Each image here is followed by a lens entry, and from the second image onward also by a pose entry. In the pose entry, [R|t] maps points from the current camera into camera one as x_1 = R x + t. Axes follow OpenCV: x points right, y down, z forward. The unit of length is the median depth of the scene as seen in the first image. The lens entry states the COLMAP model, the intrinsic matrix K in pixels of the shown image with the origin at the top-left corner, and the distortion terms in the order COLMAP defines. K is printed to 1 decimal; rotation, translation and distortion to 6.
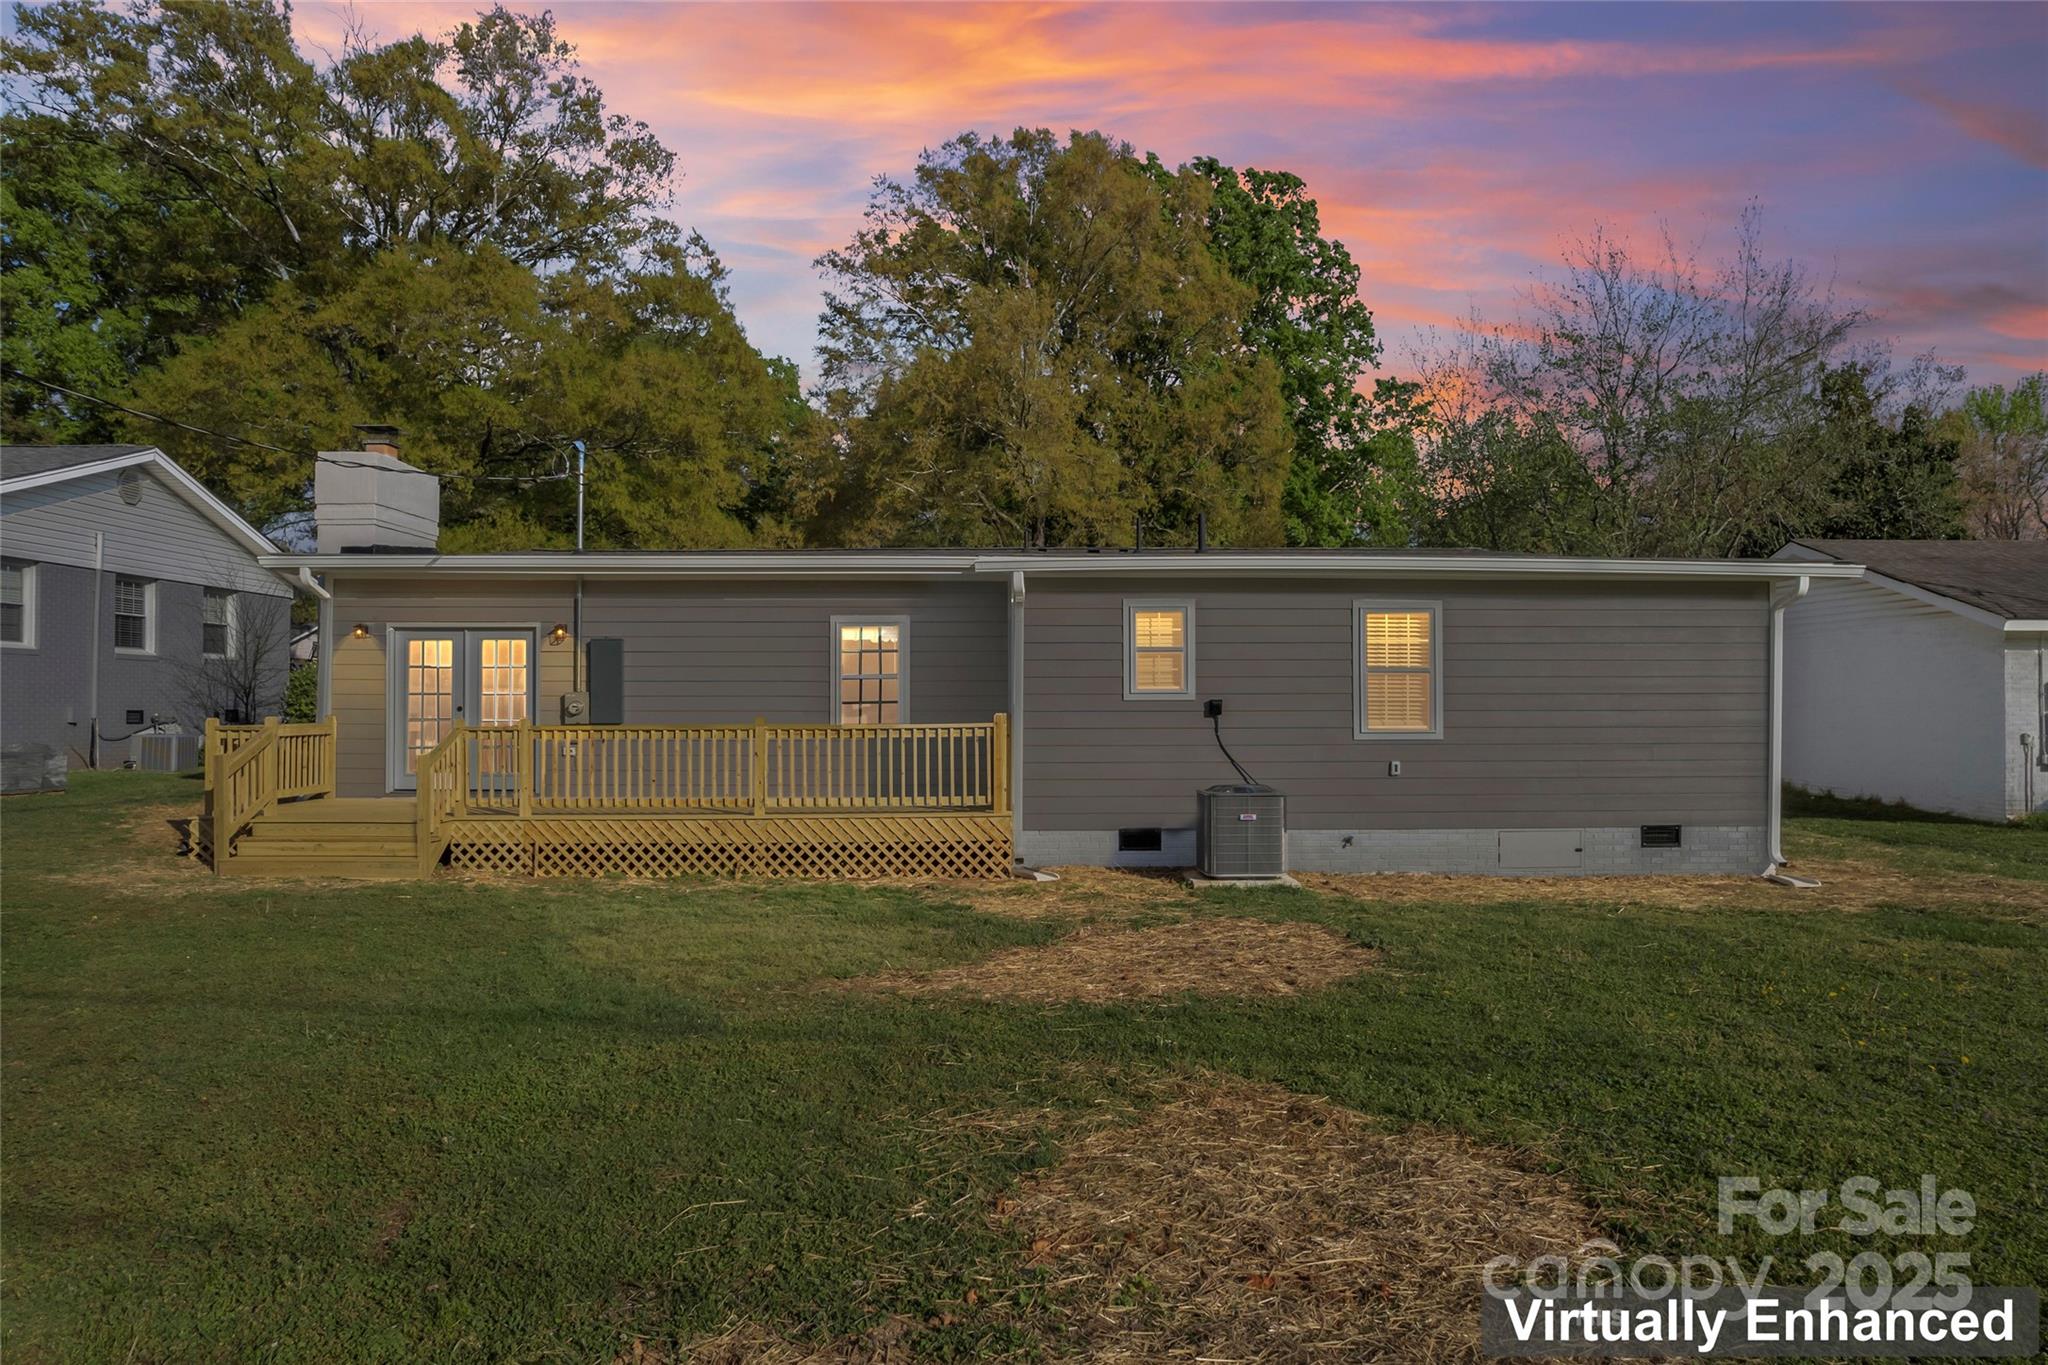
lens RADIAL K [[1175.6, 0, 1024.4], [0, 1175.6, 683.9], [0, 0, 1]] dist [-0.022066, 0.000087]
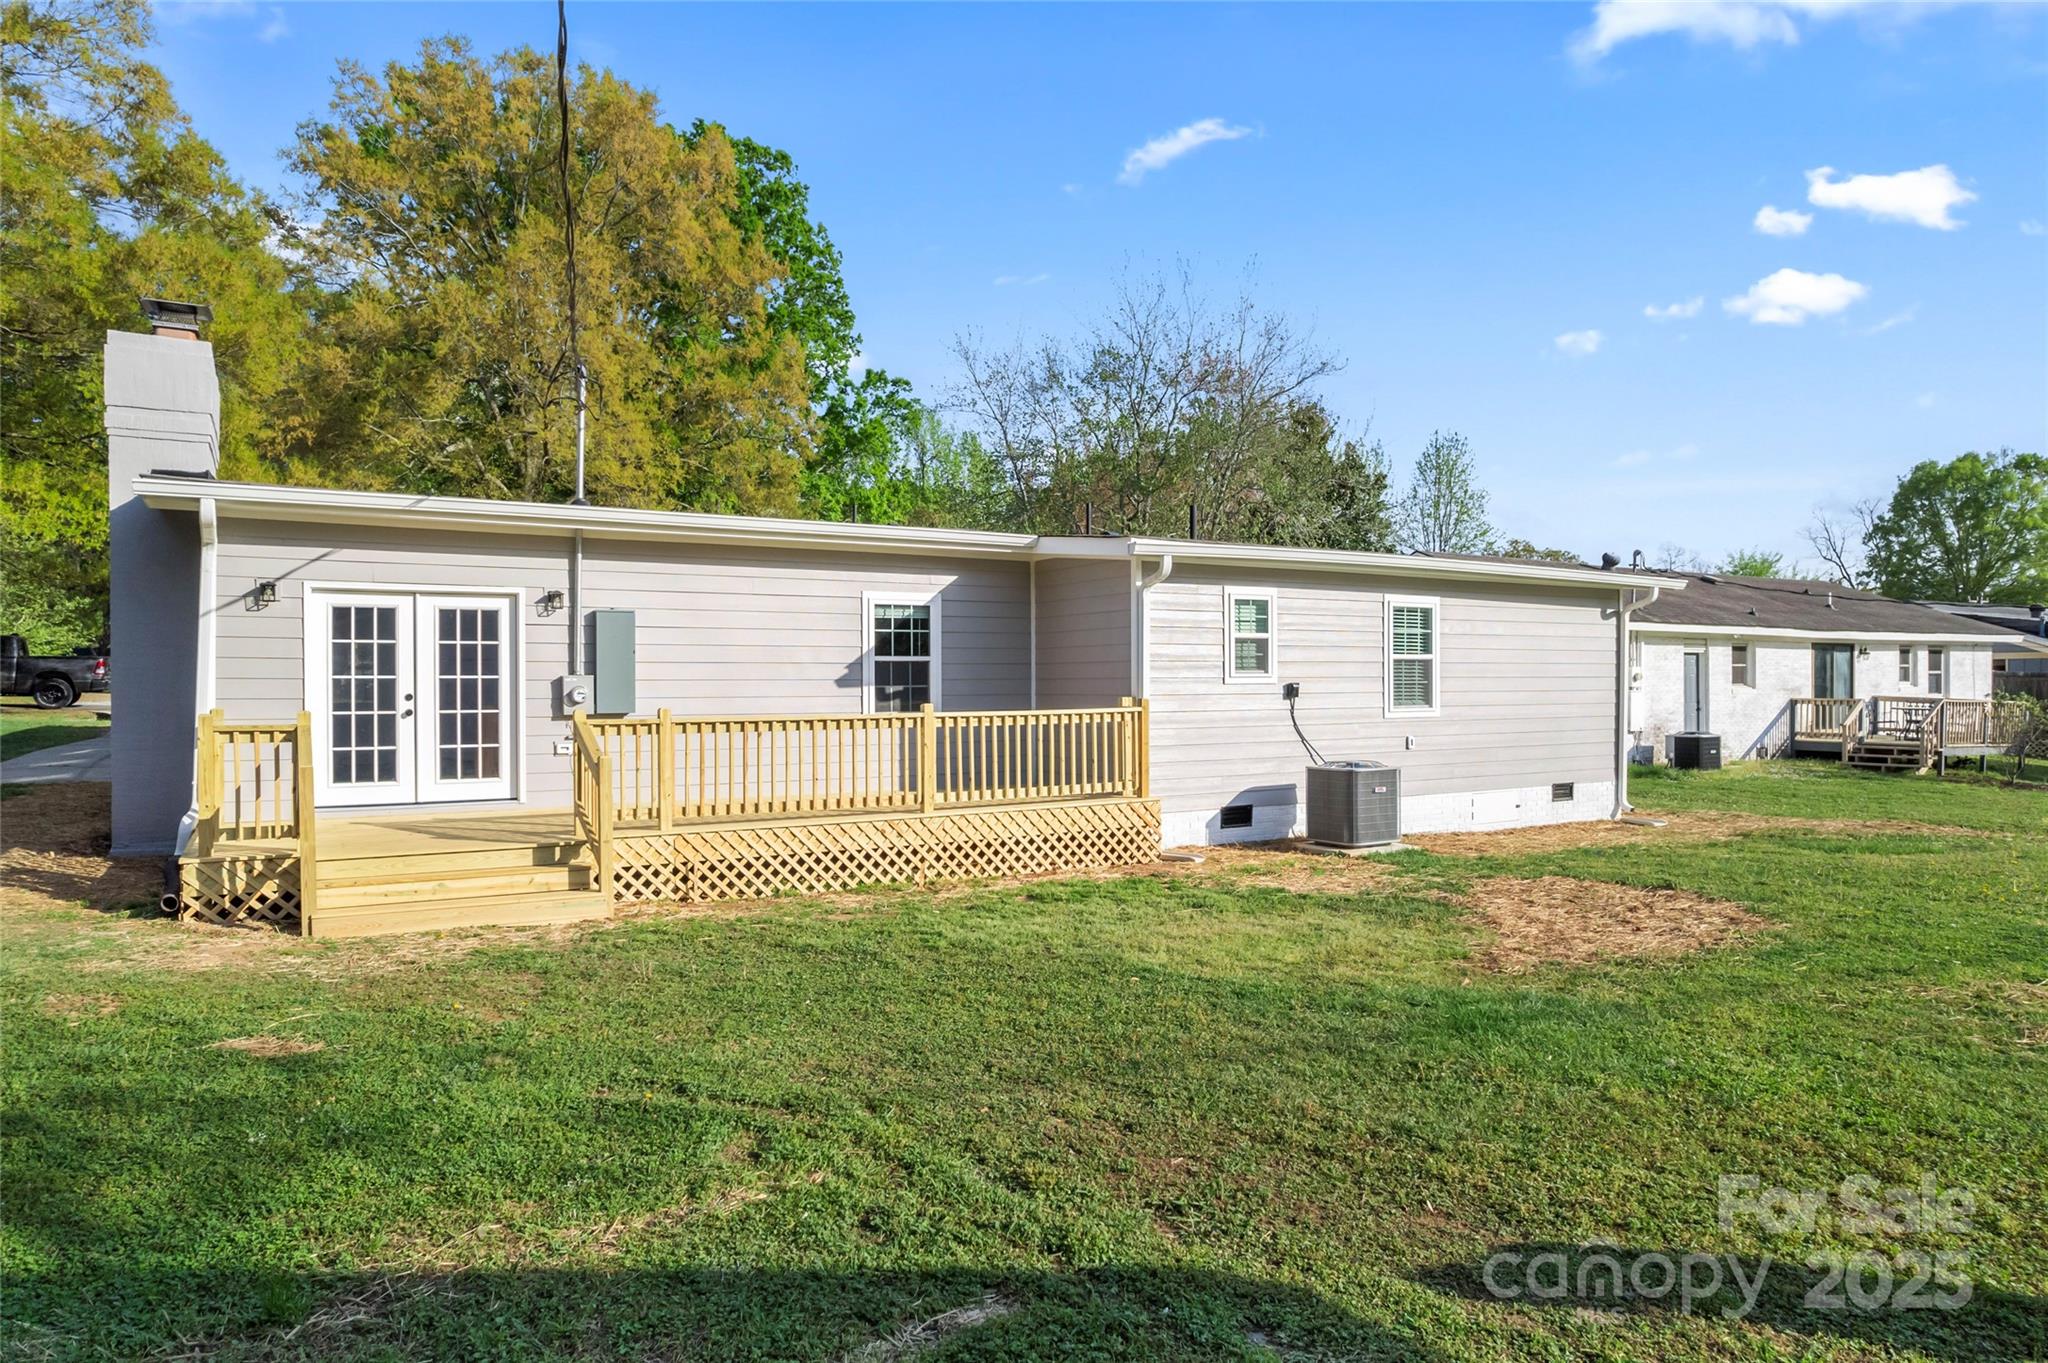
lens RADIAL K [[1323.0, 0, 1022.8], [0, 1323.0, 678.3], [0, 0, 1]] dist [-0.054626, 0.048116]
pose [[0.852525, 0.000701, 0.522685, -0.680582], [0.005433, 0.999933, -0.010203, 0.020160], [-0.522658, 0.011538, 0.852465, 0.101989]]
